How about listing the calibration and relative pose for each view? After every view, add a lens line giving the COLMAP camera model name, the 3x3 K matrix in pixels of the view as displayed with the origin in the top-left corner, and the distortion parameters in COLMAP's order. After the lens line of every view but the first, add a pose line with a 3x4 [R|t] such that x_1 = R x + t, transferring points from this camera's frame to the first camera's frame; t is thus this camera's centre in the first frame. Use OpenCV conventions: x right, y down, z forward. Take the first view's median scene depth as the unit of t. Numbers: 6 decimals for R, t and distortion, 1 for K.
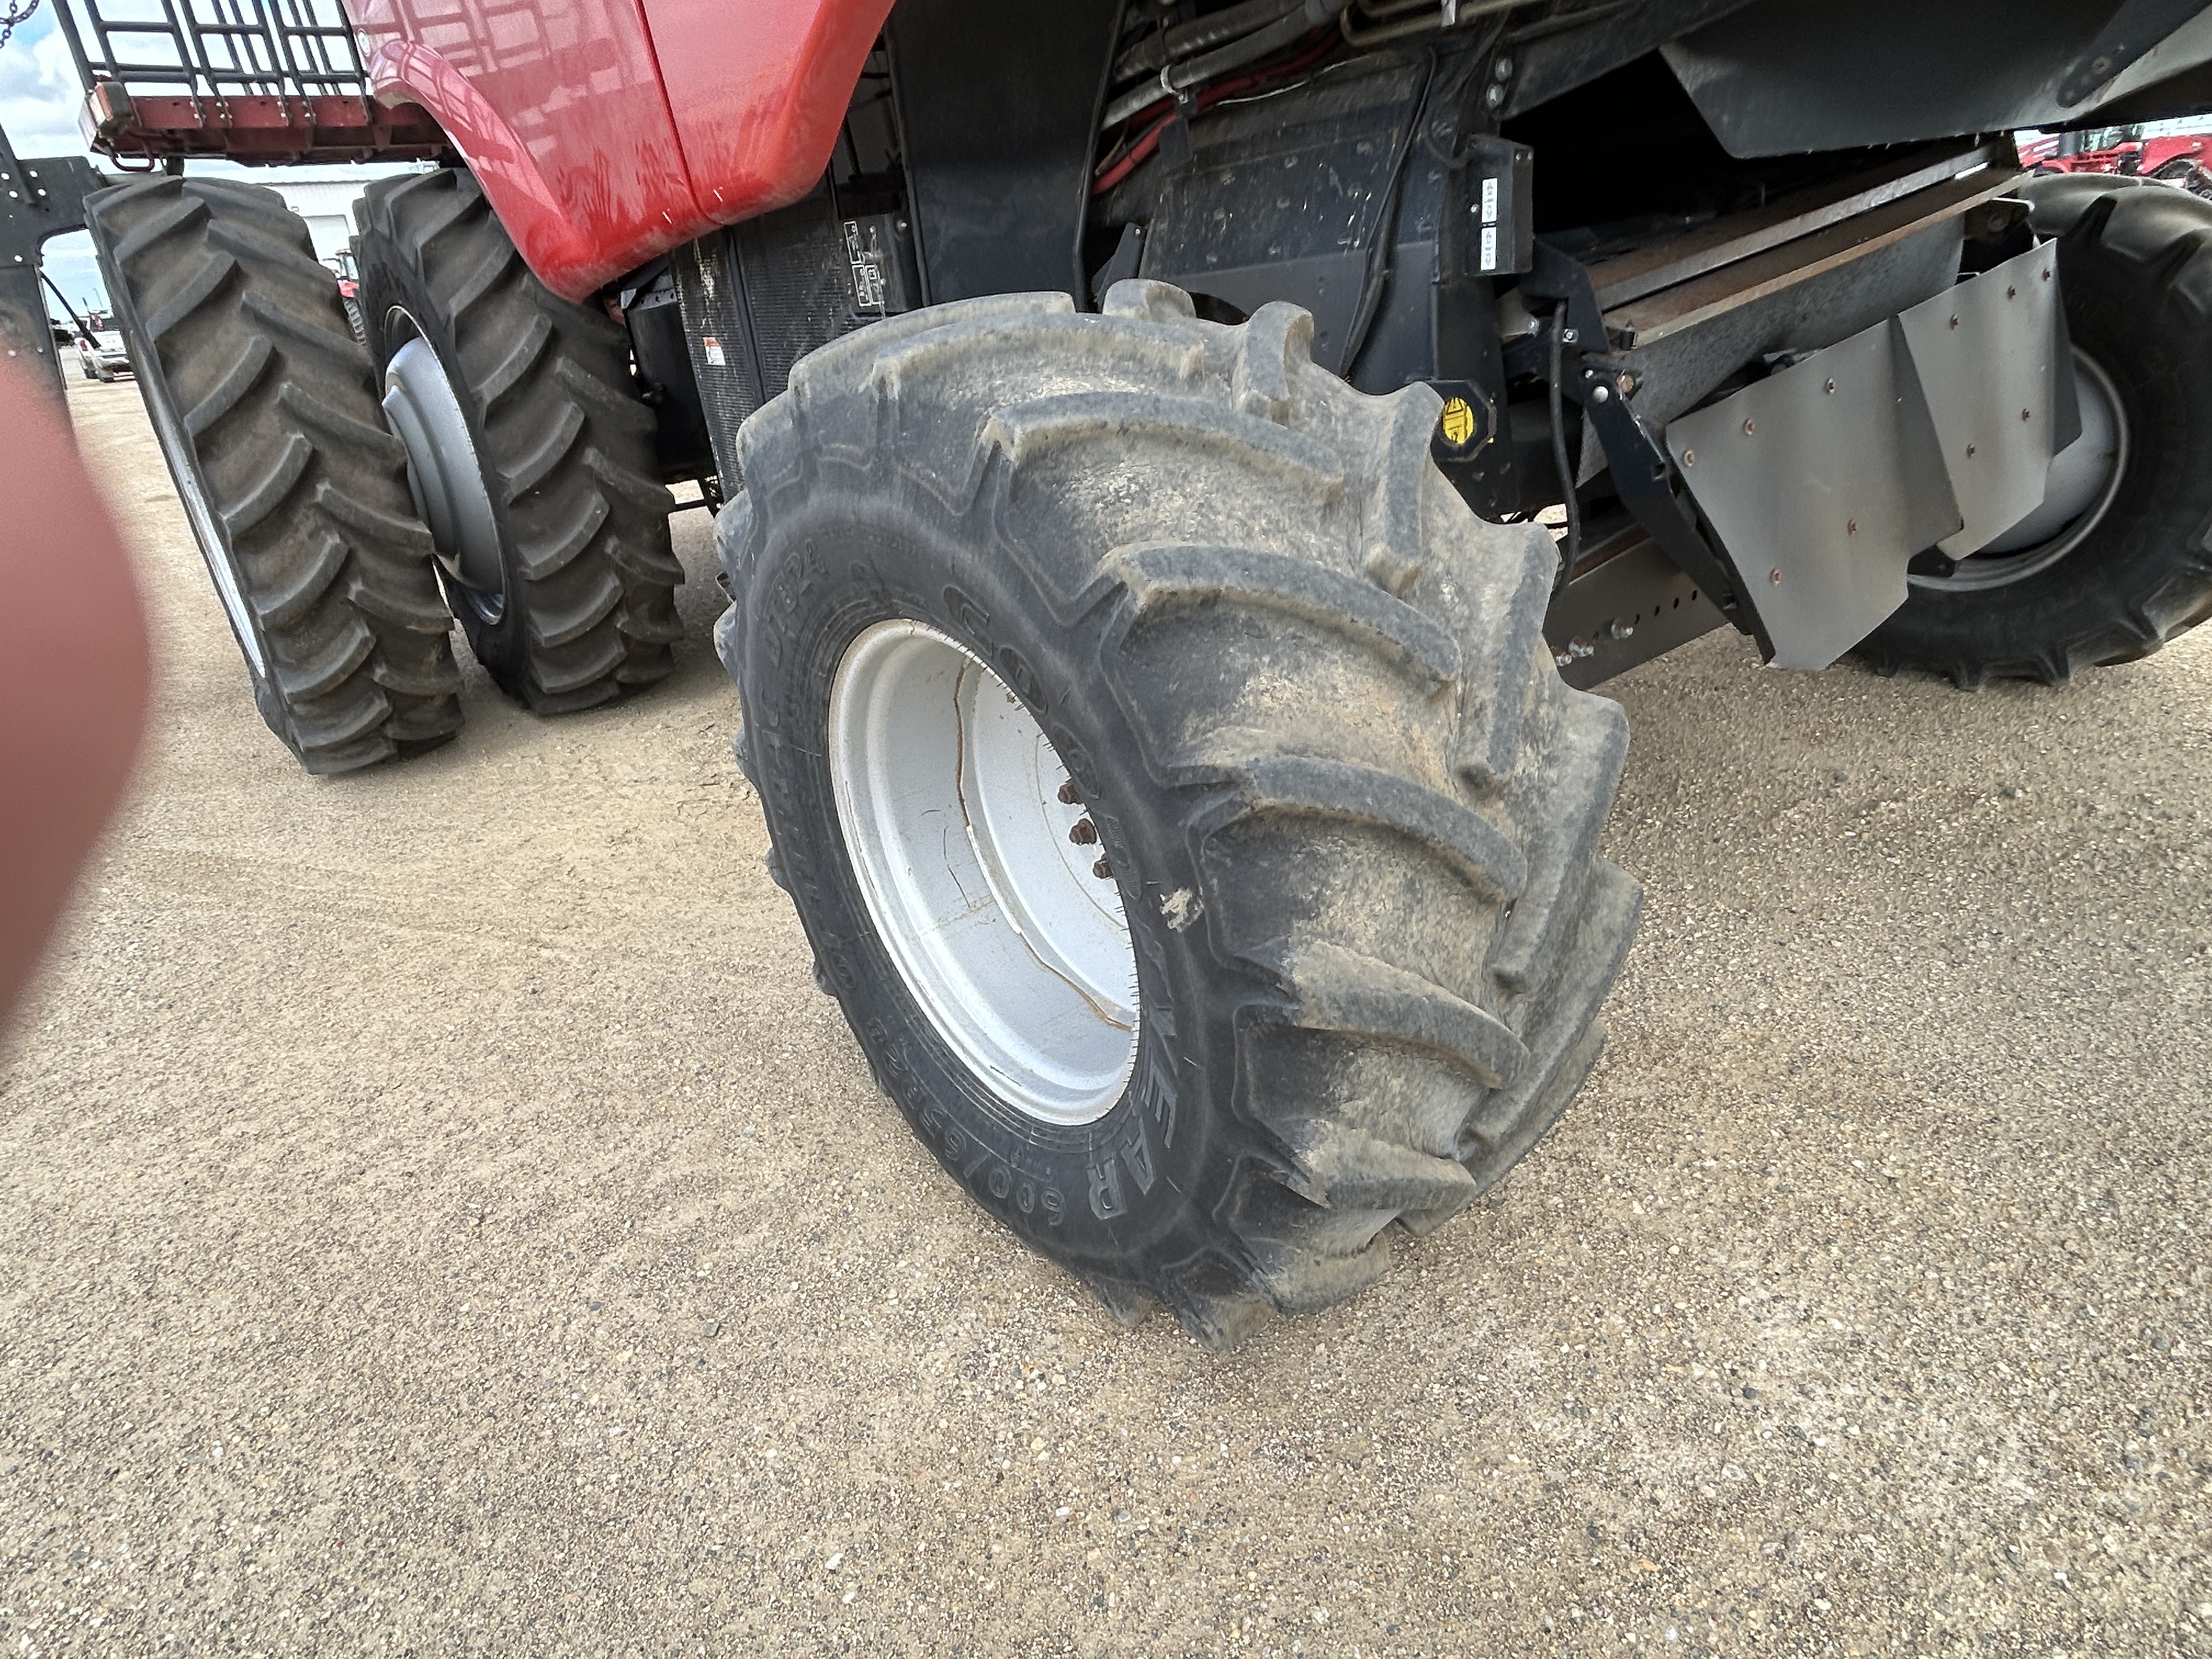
lens RADIAL K [[1246.8, 0, 1098.7], [0, 1246.8, 831.1], [0, 0, 1]] dist [-0.005680, 0.004221]
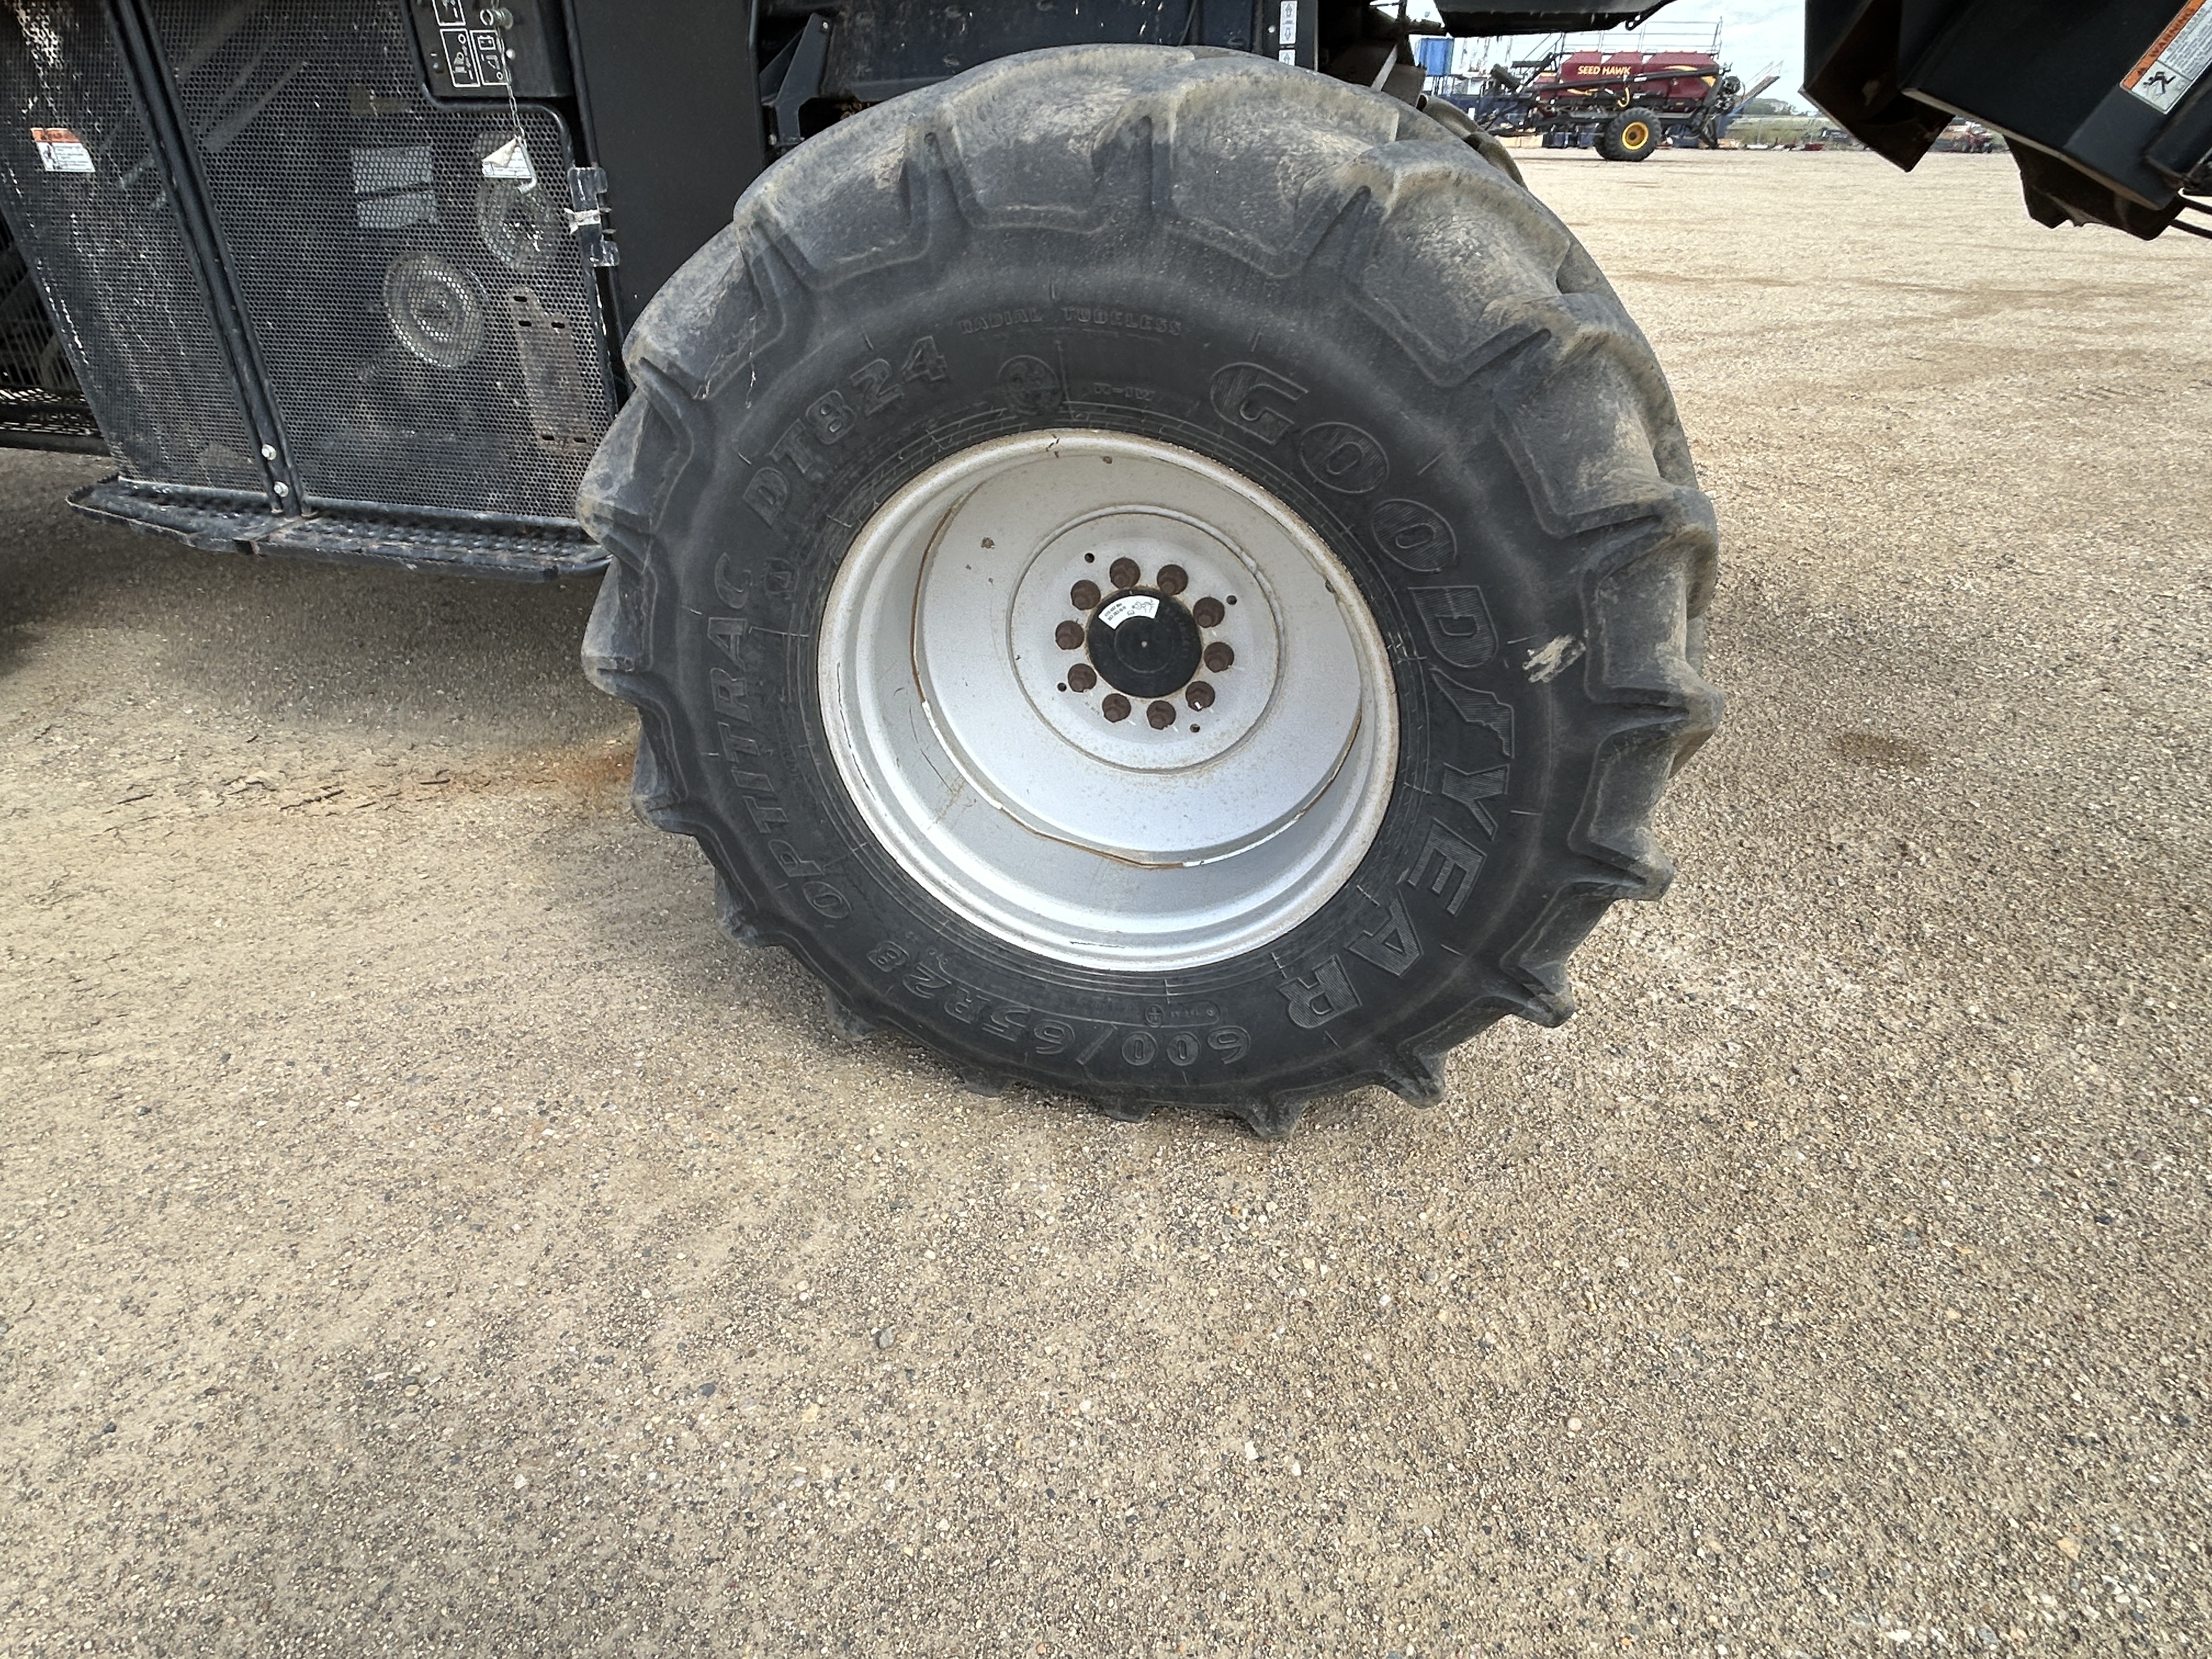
lens RADIAL K [[1246.8, 0, 1102.4], [0, 1246.8, 827.0], [0, 0, 1]] dist [-0.005680, 0.004221]
pose [[0.800325, -0.227866, 0.554579, -0.668614], [0.194552, 0.973613, 0.119277, 0.001454], [-0.567124, 0.012435, 0.823538, 0.275837]]
